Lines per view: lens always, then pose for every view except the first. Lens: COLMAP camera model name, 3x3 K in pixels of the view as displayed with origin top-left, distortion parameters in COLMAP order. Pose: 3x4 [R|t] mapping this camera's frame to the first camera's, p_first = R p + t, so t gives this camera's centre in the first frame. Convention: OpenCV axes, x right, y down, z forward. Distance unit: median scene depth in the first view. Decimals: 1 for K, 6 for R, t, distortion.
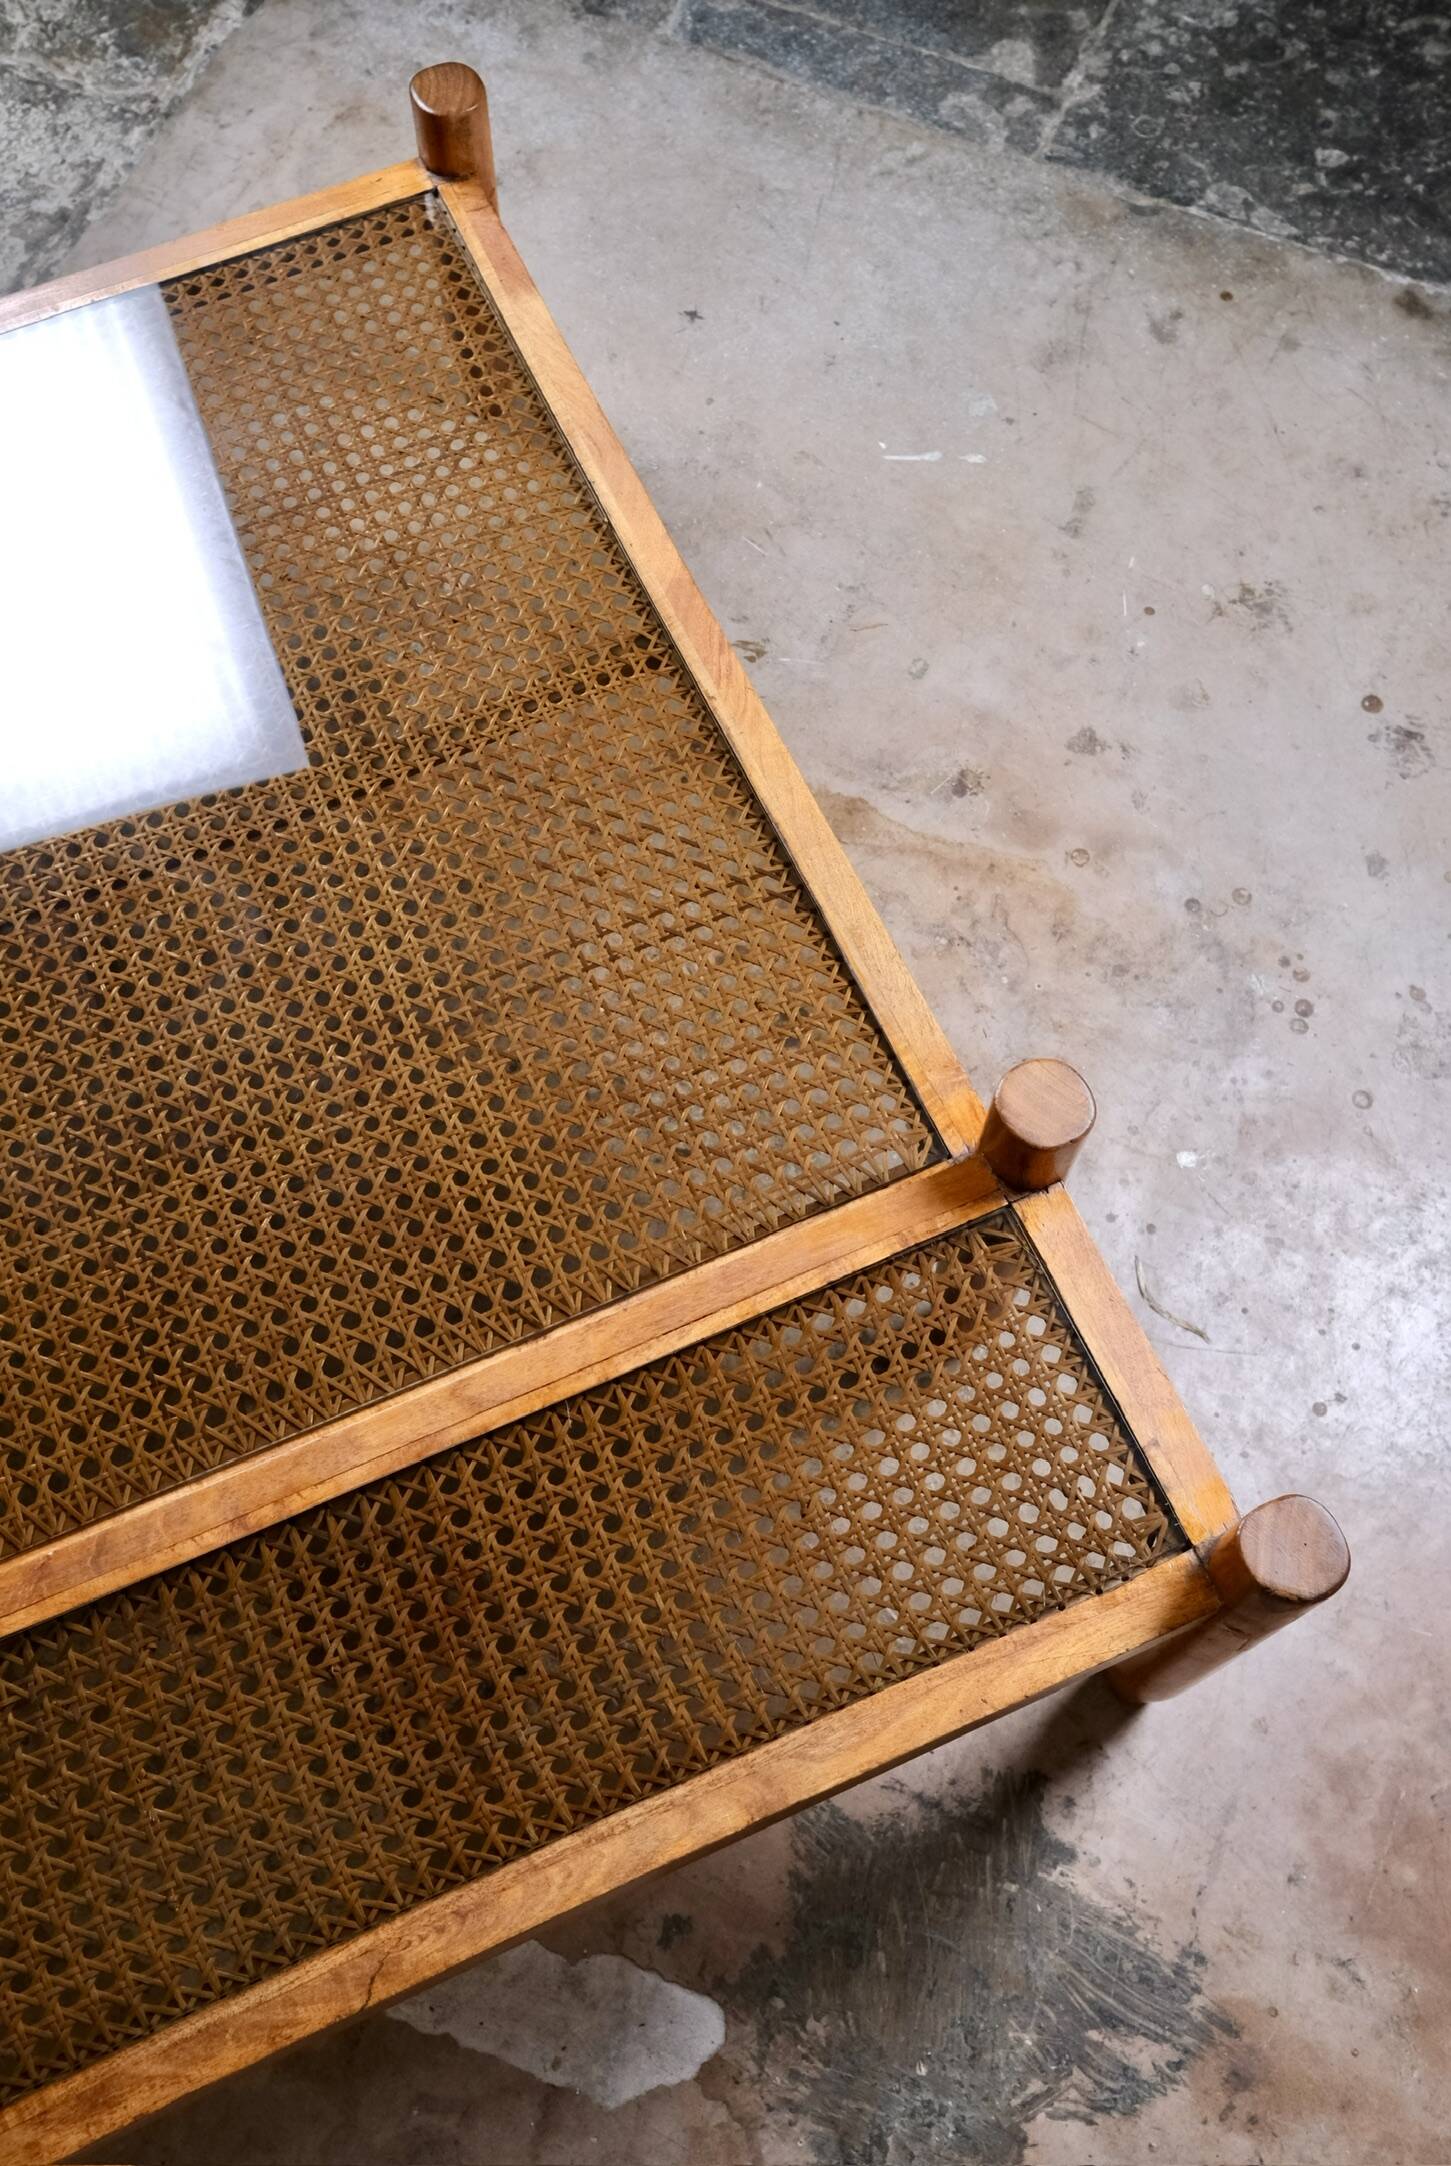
lens RADIAL K [[2057.4, 0, 708.5], [0, 2057.4, 1073.3], [0, 0, 1]] dist [-0.070445, 0.187285]
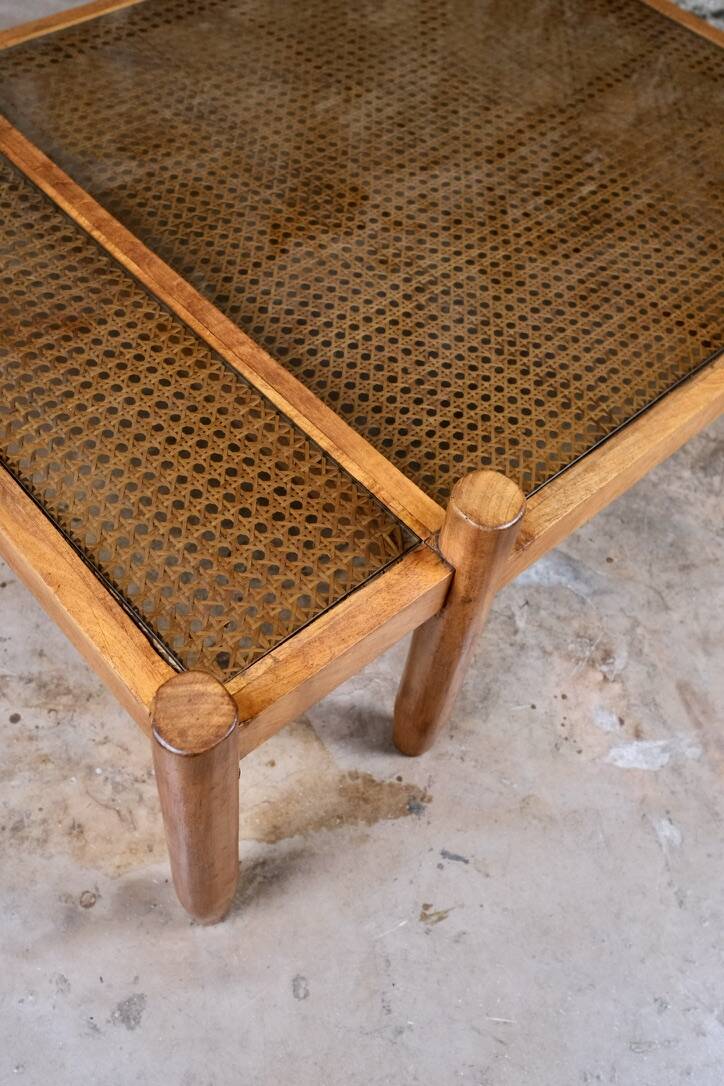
lens RADIAL K [[1031.6, 0, 353.5], [0, 1031.6, 538.1], [0, 0, 1]] dist [-0.070445, 0.187285]
pose [[-0.816513, 0.426133, -0.389510, 0.183150], [-0.558196, -0.410464, 0.721066, -0.490351], [0.147390, 0.806183, 0.573014, 0.482070]]
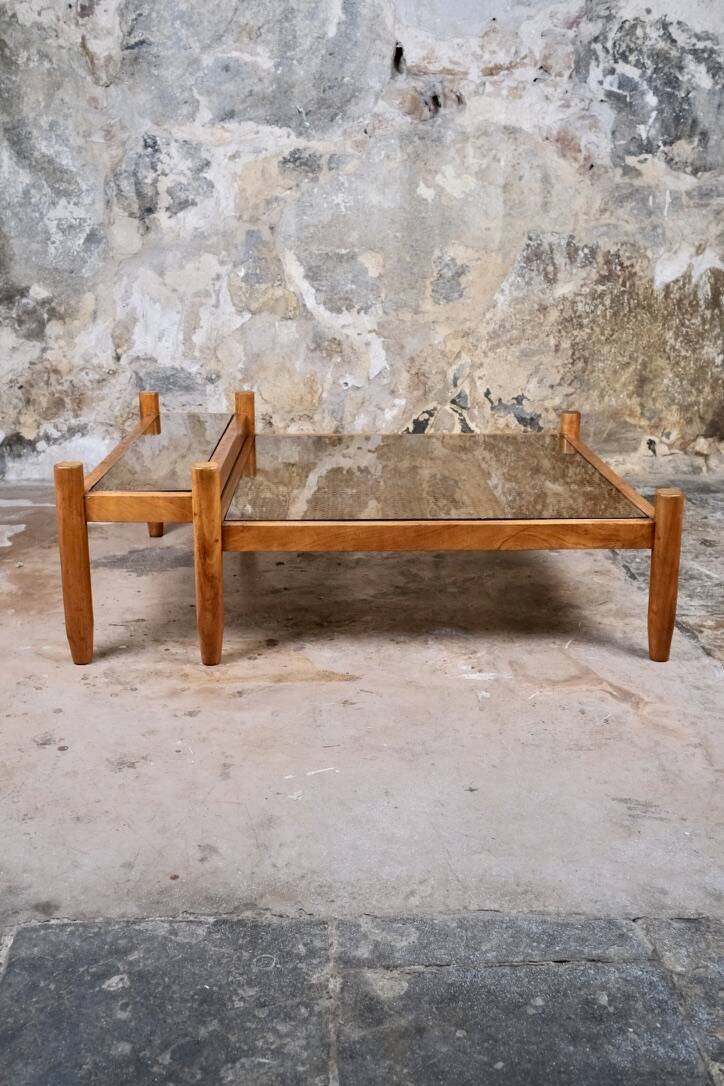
lens RADIAL K [[1049.4, 0, 347.1], [0, 1049.4, 541.0], [0, 0, 1]] dist [-0.079303, 0.186523]
pose [[-0.913220, 0.108705, -0.392699, 0.436348], [-0.376782, 0.141631, 0.915410, -1.233714], [0.155128, 0.983933, -0.088383, 0.897067]]
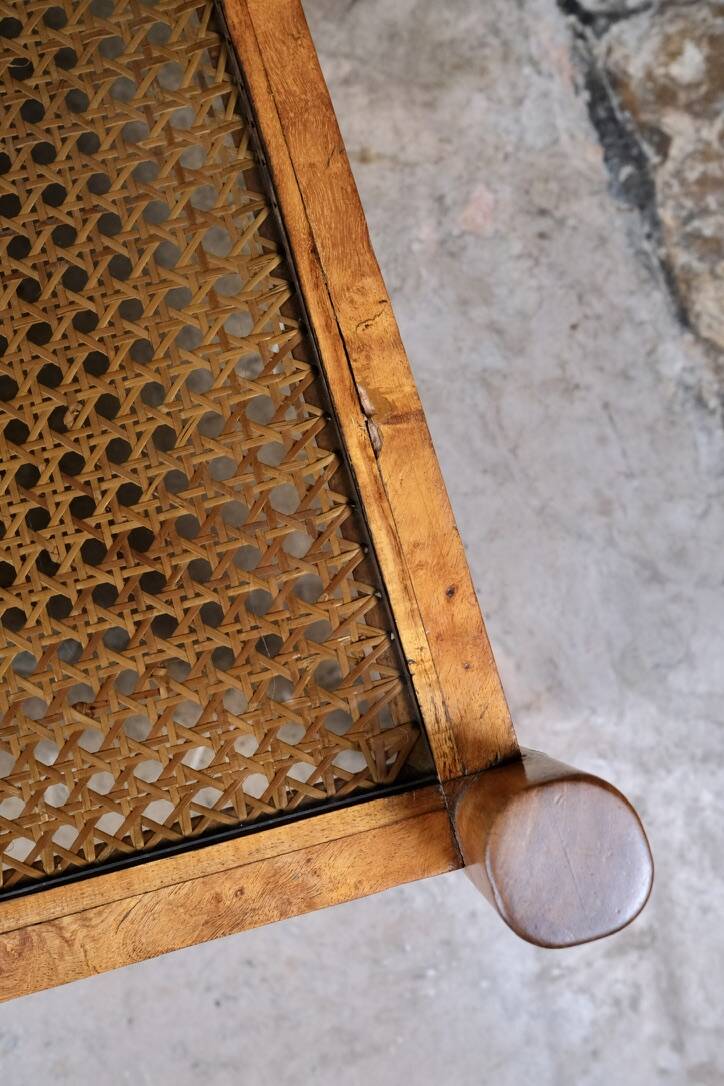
lens RADIAL K [[1031.6, 0, 353.5], [0, 1031.6, 538.1], [0, 0, 1]] dist [-0.070445, 0.187285]
pose [[-0.774718, 0.620959, -0.119254, -0.215245], [-0.595912, -0.653961, 0.466073, -0.420556], [0.211425, 0.432140, 0.876672, 0.634728]]
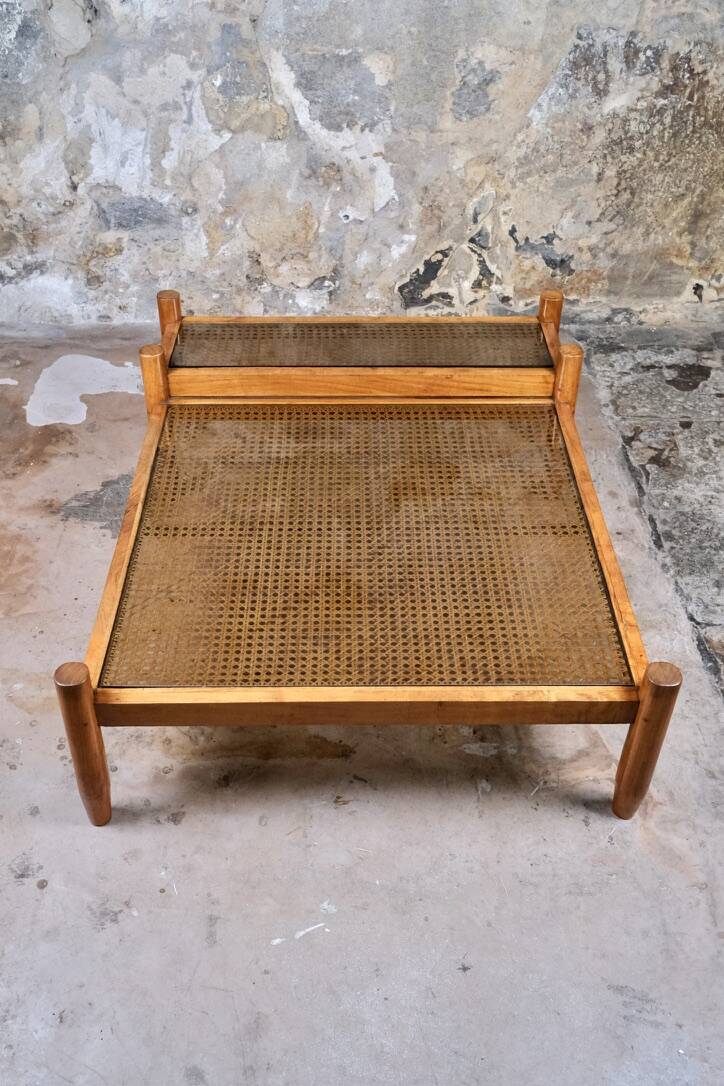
lens RADIAL K [[1064.0, 0, 350.8], [0, 1064.0, 541.9], [0, 0, 1]] dist [-0.077087, 0.188243]
pose [[-0.915122, 0.240429, -0.323644, 0.291030], [-0.375523, -0.216119, 0.901263, -1.101271], [0.146744, 0.946301, 0.288062, 0.418981]]
